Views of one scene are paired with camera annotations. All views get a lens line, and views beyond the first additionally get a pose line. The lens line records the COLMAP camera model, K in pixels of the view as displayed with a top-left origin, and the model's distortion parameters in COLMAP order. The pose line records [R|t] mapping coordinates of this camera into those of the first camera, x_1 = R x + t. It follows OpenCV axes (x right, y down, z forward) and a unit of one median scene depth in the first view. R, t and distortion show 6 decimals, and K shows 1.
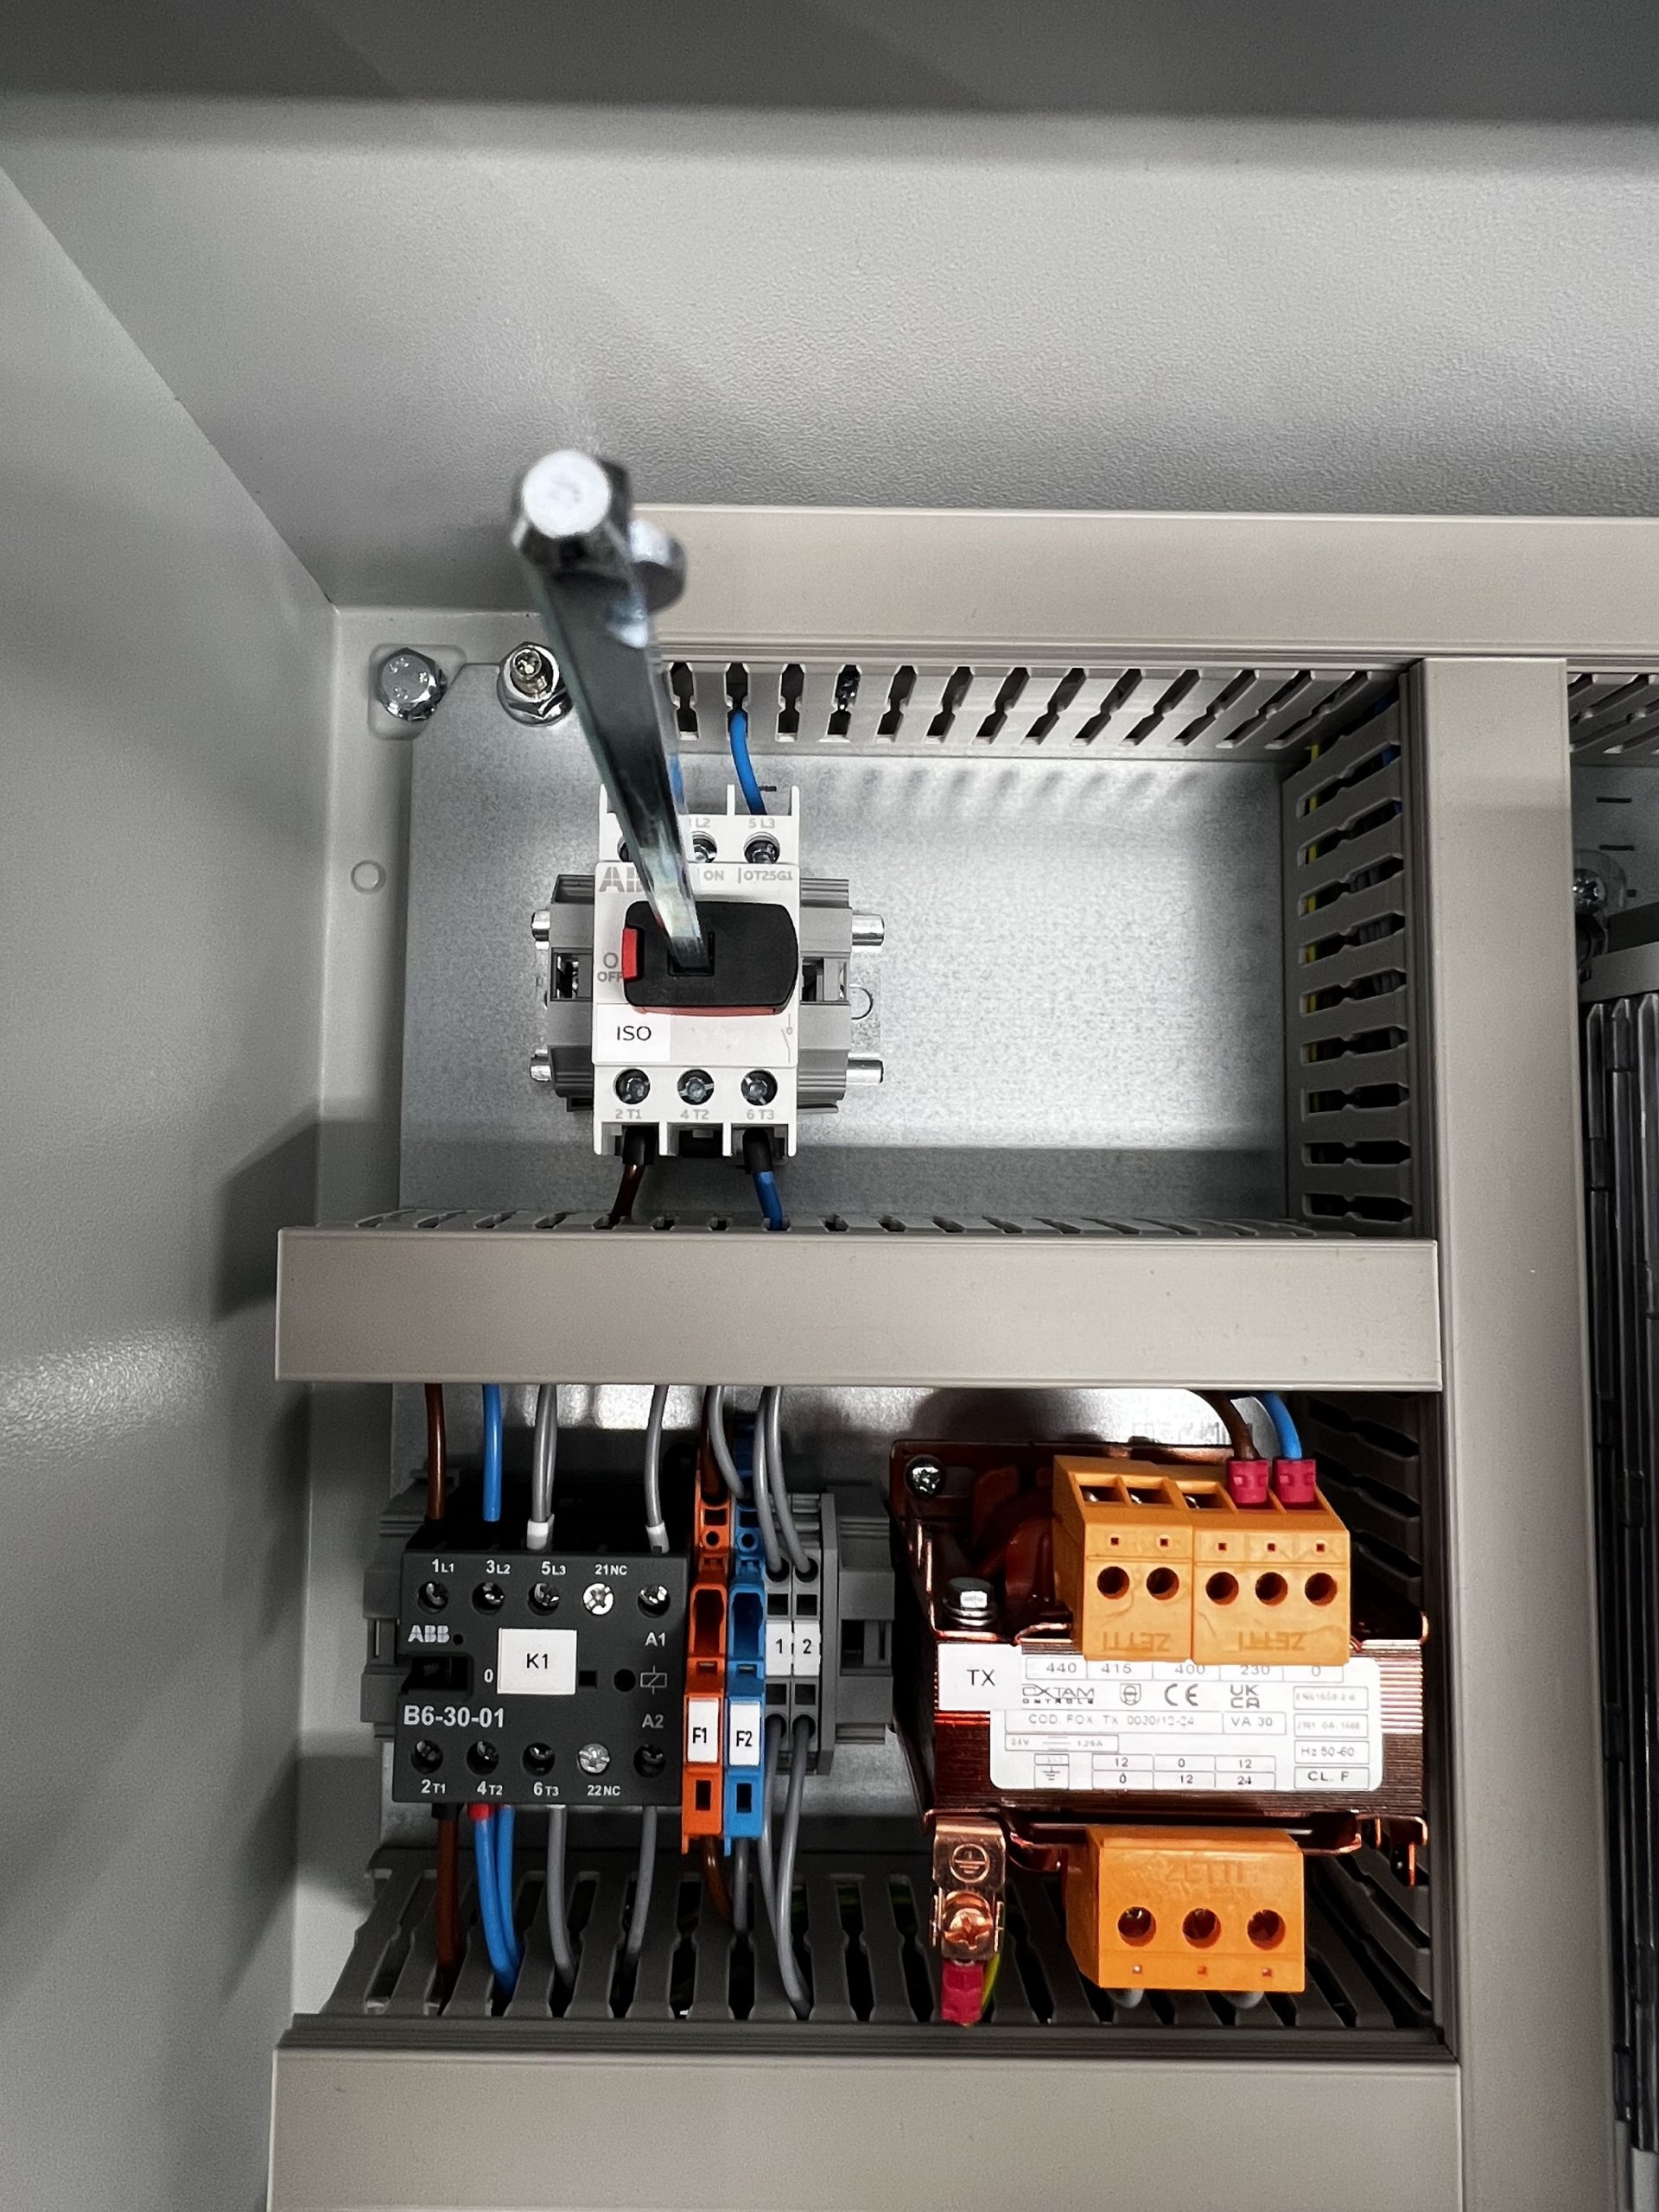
lens RADIAL K [[1289.8, 0, 831.9], [0, 1289.8, 1107.0], [0, 0, 1]] dist [0.000076, 0.000677]
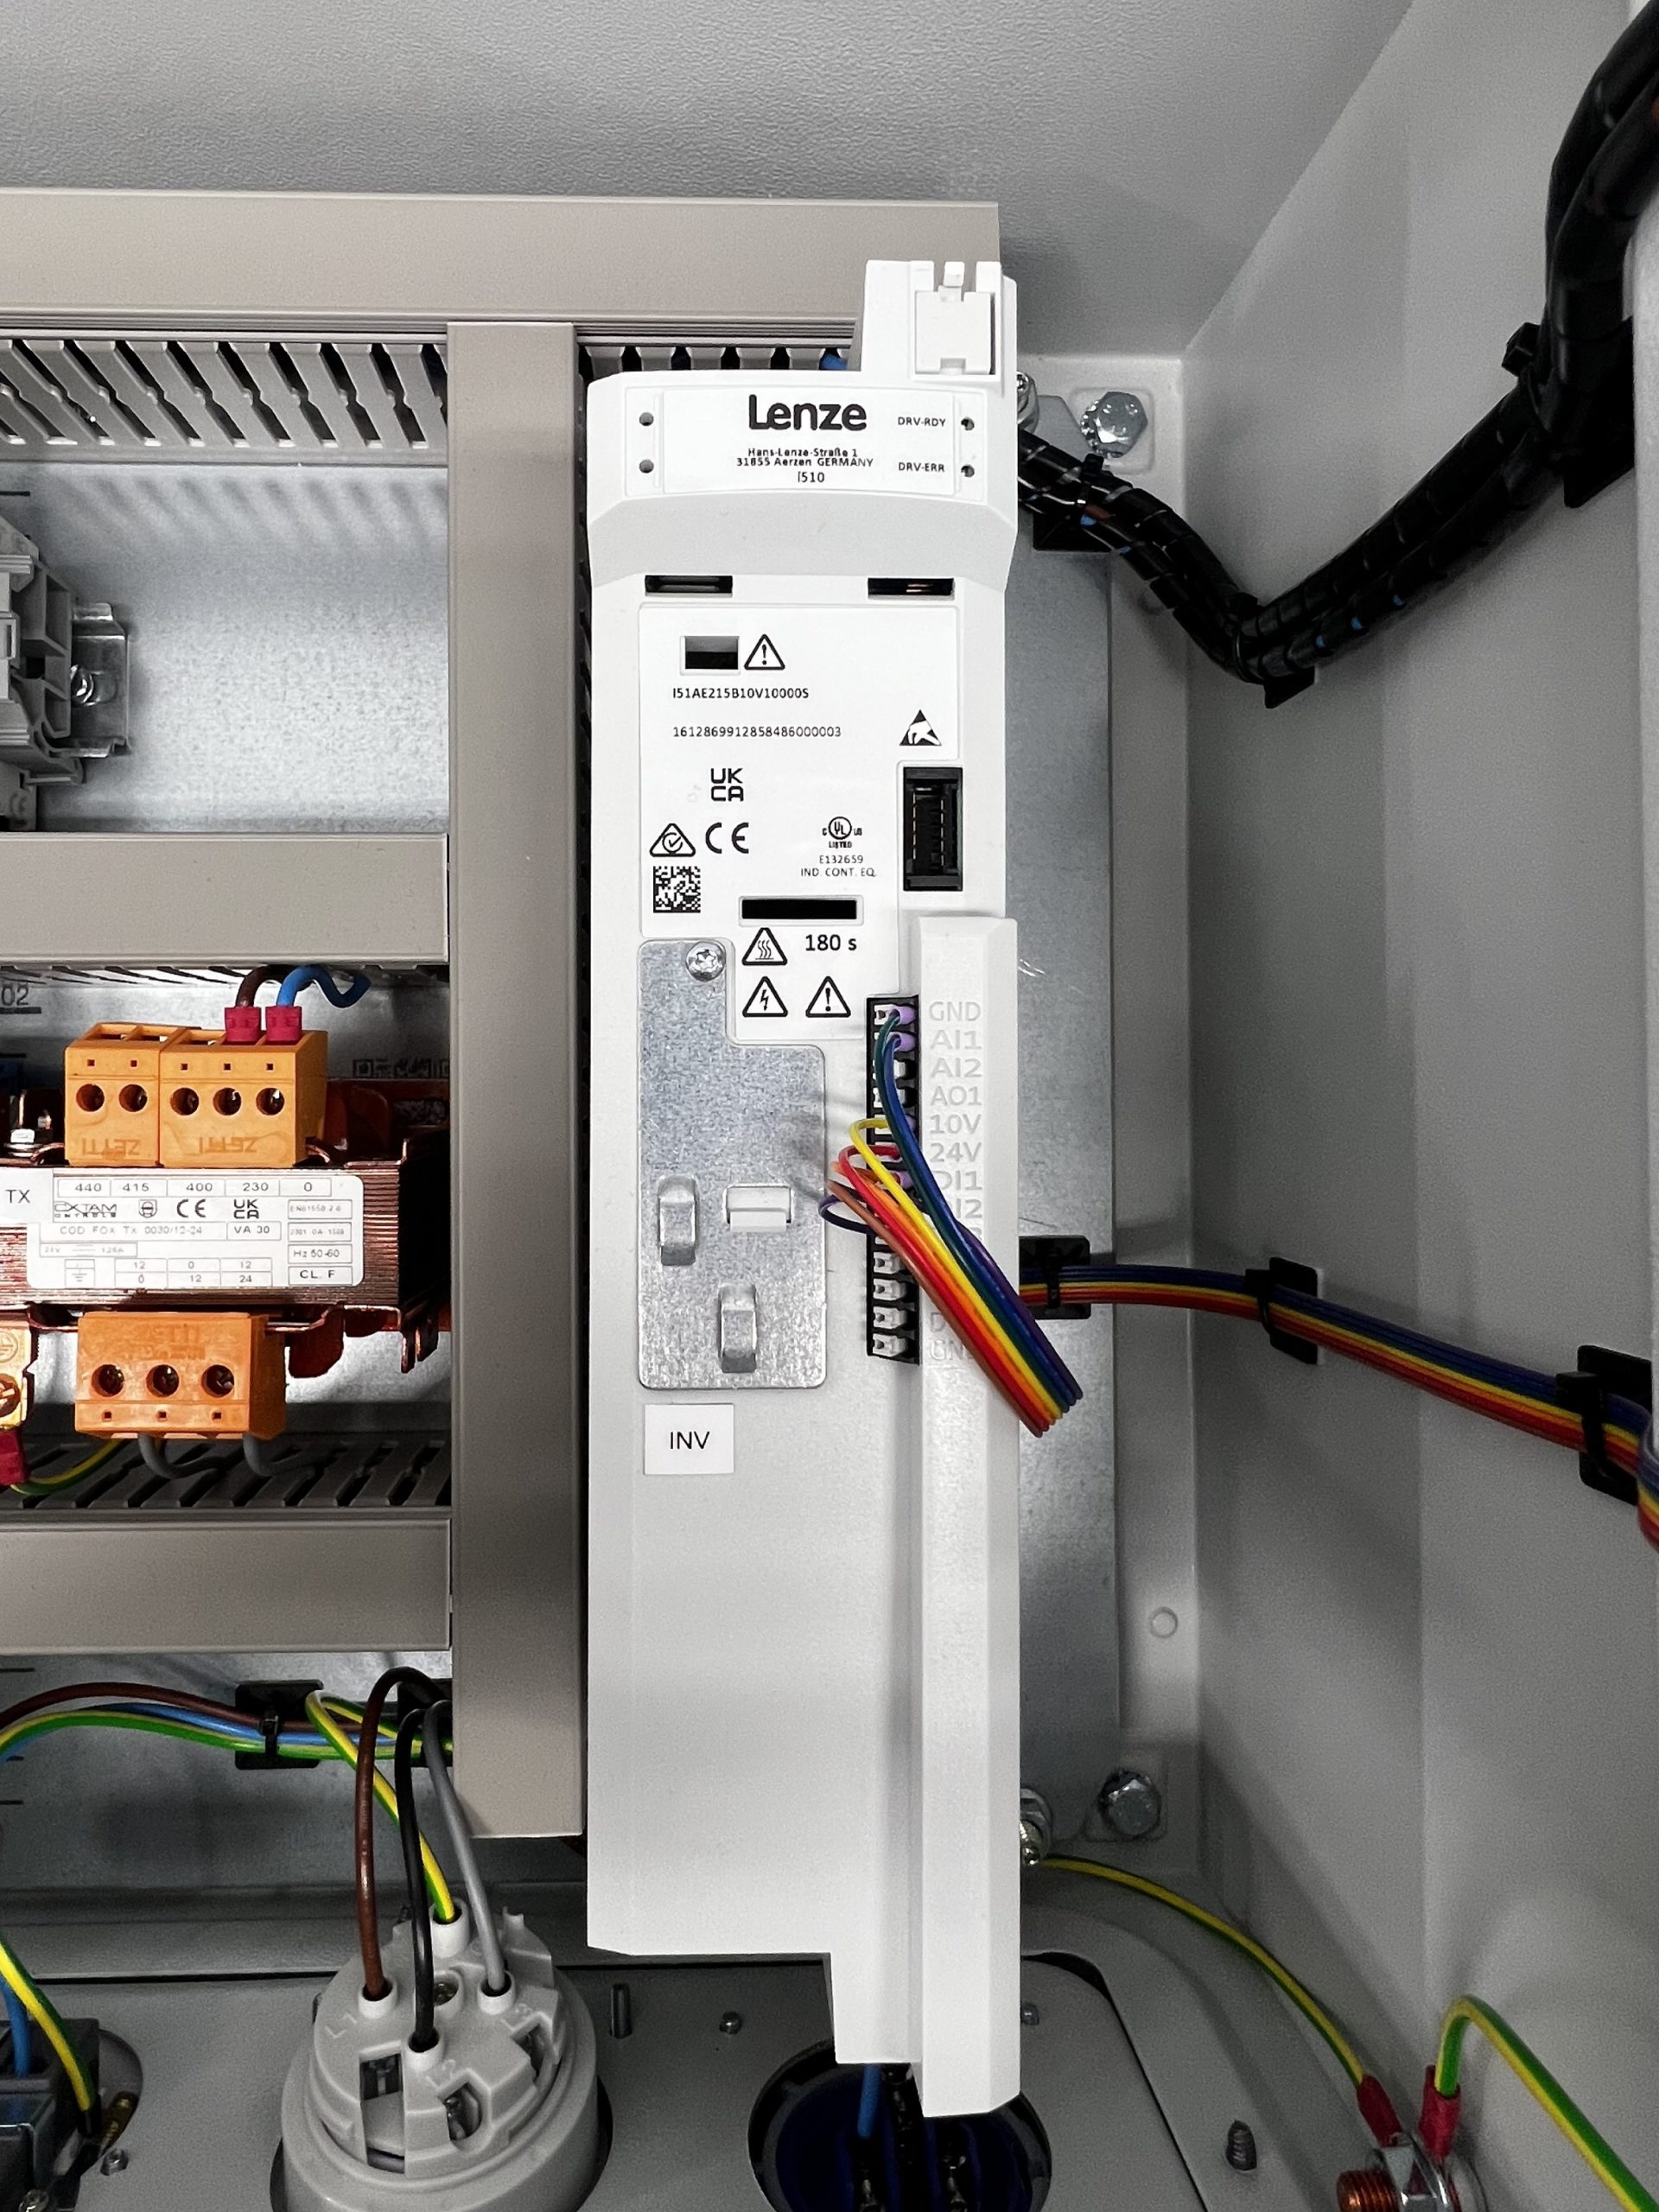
lens RADIAL K [[1289.8, 0, 827.0], [0, 1289.8, 1105.9], [0, 0, 1]] dist [0.000076, 0.000677]
pose [[0.999417, -0.010783, 0.032389, 0.814775], [0.009158, 0.998711, 0.049927, 0.309580], [-0.032885, -0.049602, 0.998228, -0.188758]]
